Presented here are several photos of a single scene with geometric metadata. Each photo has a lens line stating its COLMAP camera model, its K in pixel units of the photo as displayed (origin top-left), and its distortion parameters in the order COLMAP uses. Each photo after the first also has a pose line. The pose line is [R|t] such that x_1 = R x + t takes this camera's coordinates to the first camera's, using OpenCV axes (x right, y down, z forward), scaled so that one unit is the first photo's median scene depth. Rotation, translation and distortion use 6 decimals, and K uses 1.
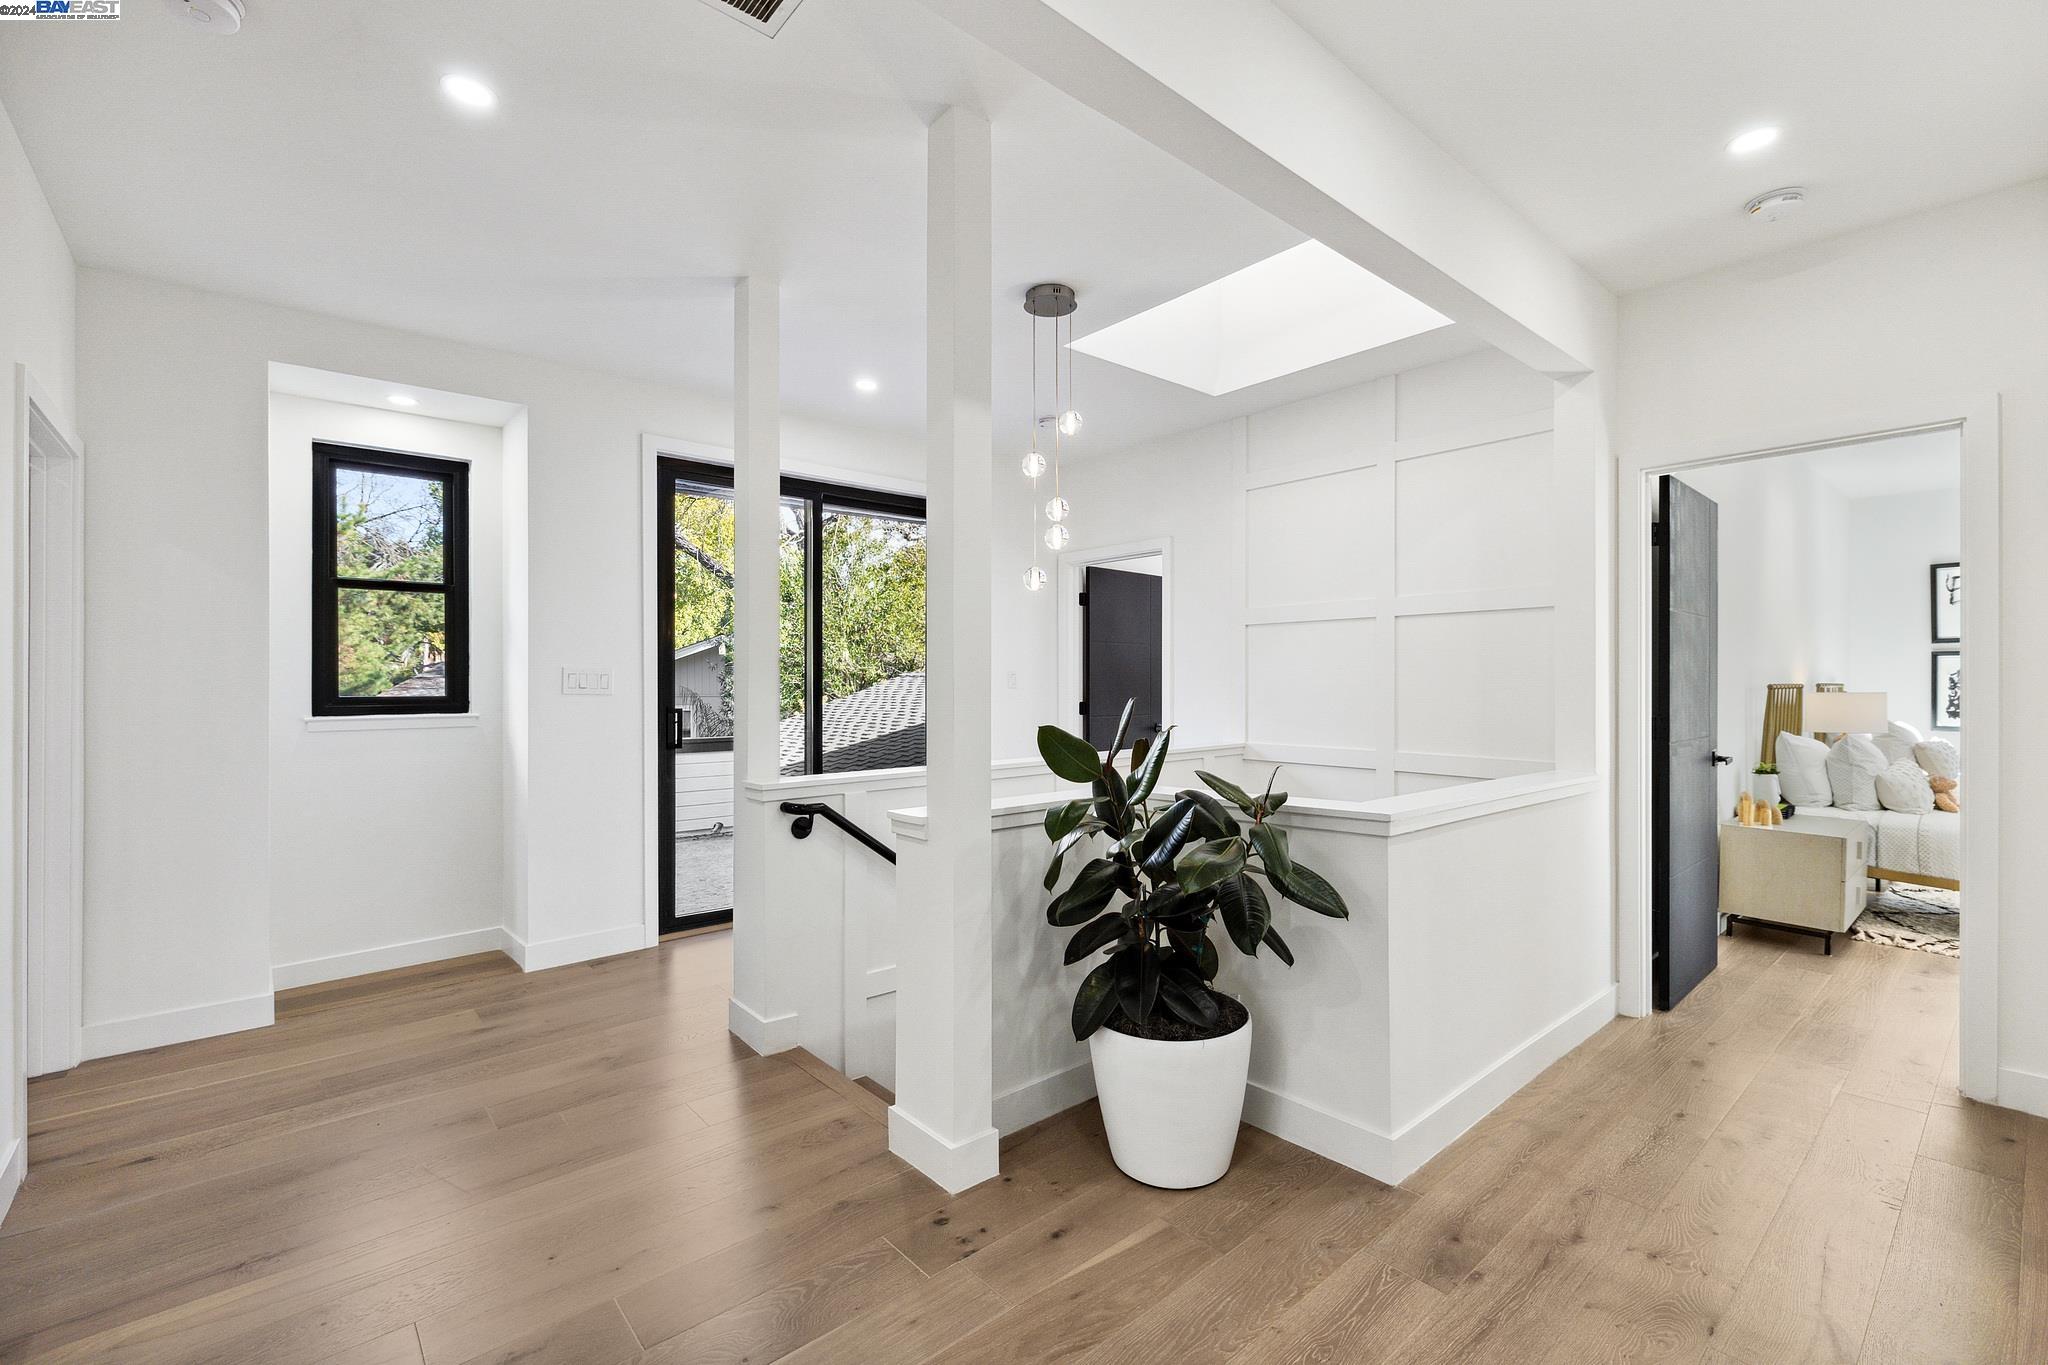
lens RADIAL K [[885.9, 0, 1022.5], [0, 885.9, 685.6], [0, 0, 1]] dist [0.002433, 0.000035]
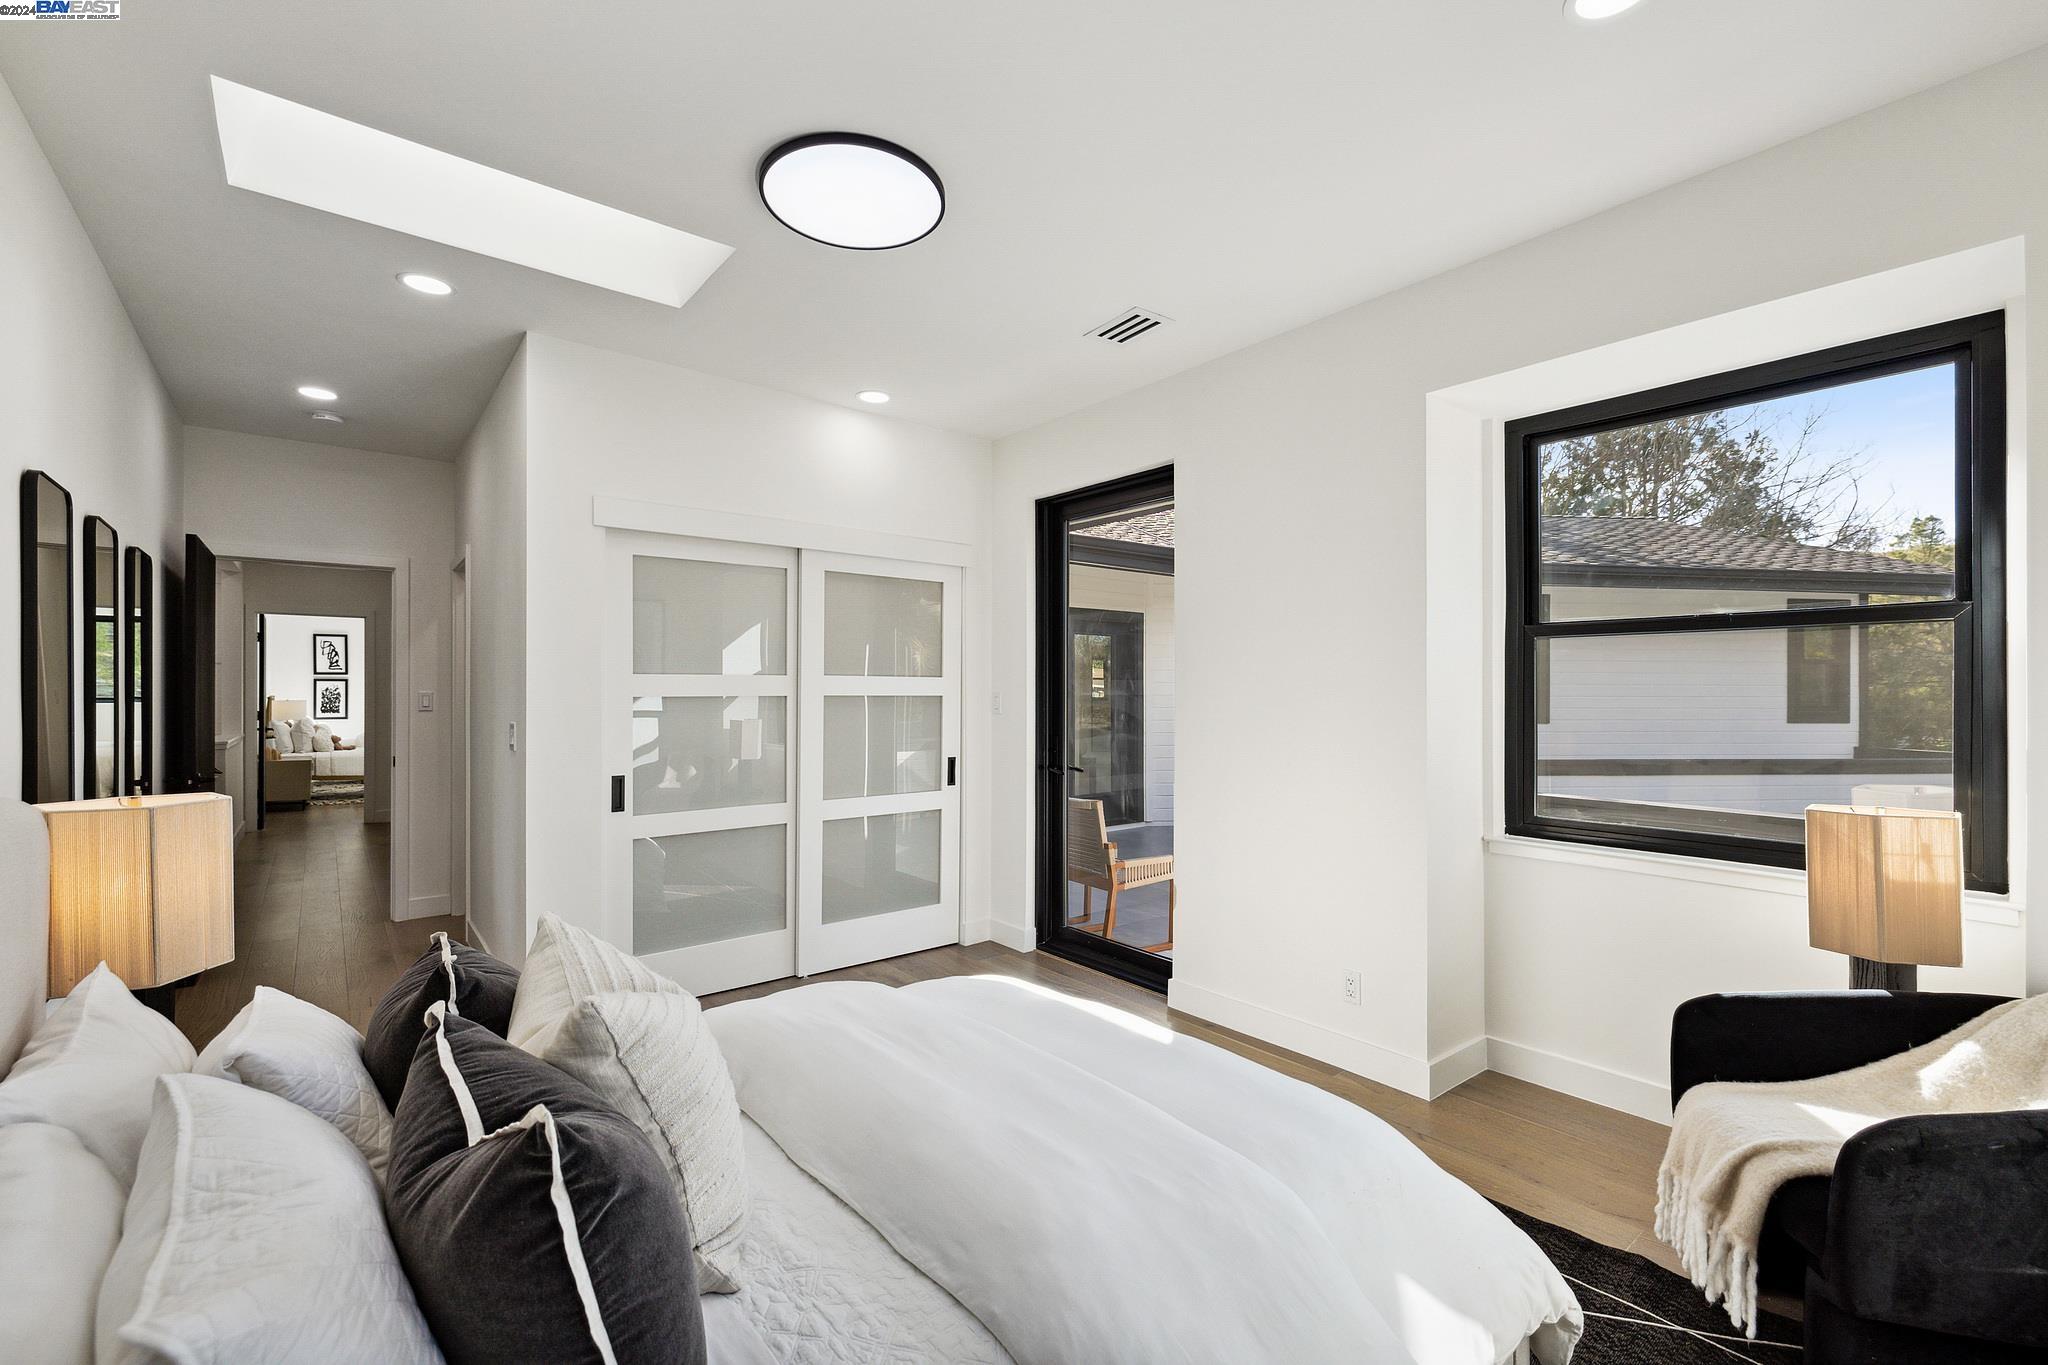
lens RADIAL K [[885.9, 0, 1046.9], [0, 885.9, 712.6], [0, 0, 1]] dist [0.002433, 0.000035]
pose [[-0.005870, 0.003433, 0.999977, -1.080169], [-0.000644, 0.999994, -0.003437, 0.048380], [-0.999983, -0.000664, -0.005868, -0.687415]]
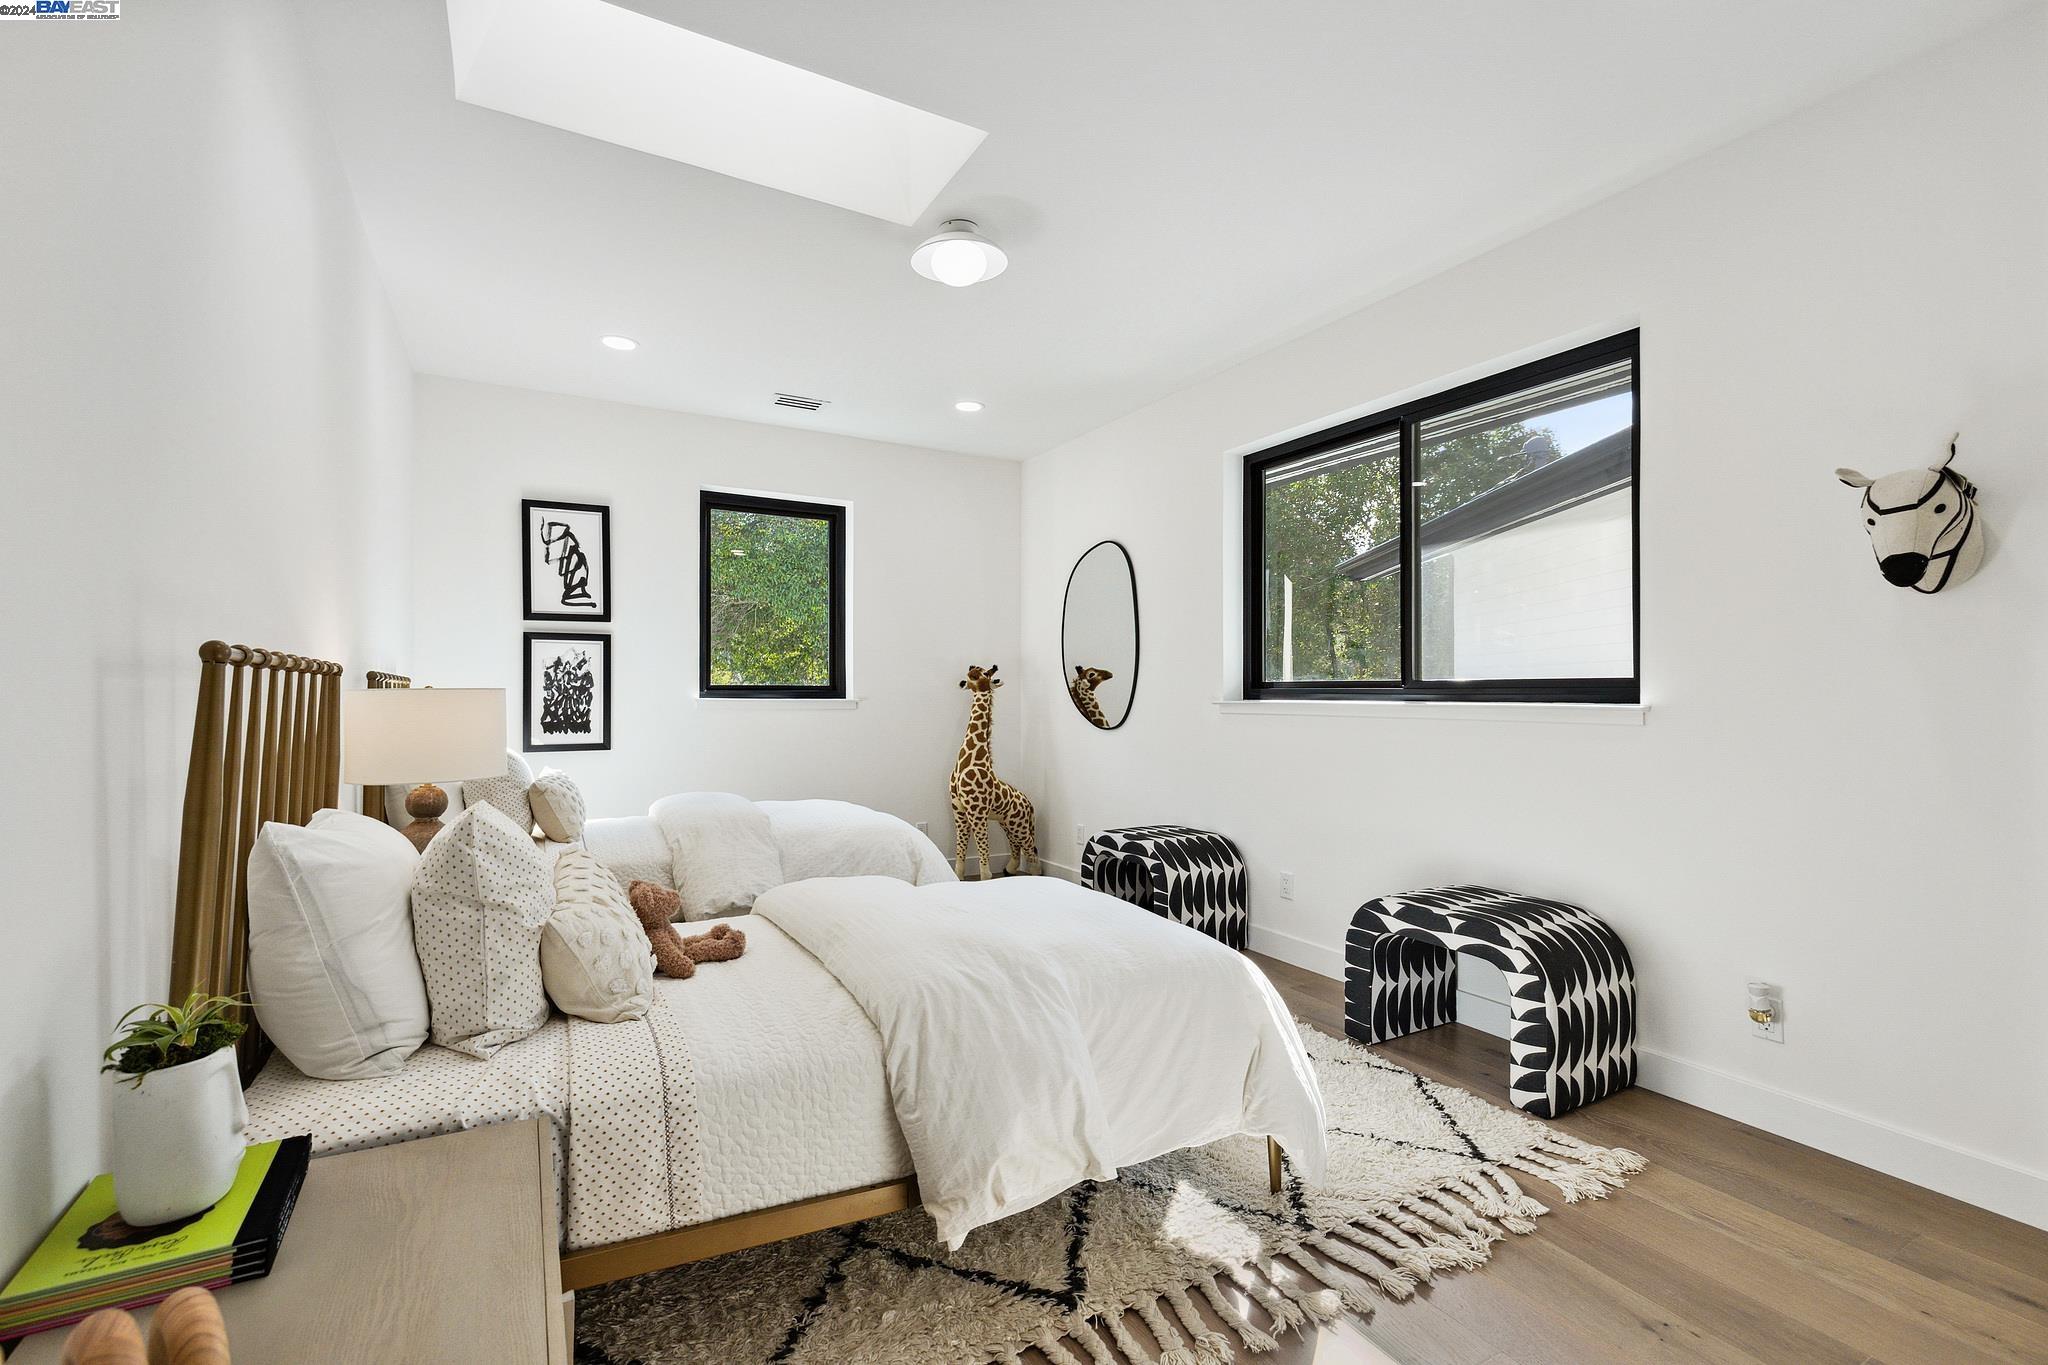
lens RADIAL K [[885.9, 0, 1020.3], [0, 885.9, 688.0], [0, 0, 1]] dist [0.002433, 0.000035]
pose [[0.191946, 0.006342, 0.981385, 0.536205], [0.003740, 0.999967, -0.007194, 0.010742], [-0.981398, 0.005051, 0.191916, 0.610910]]
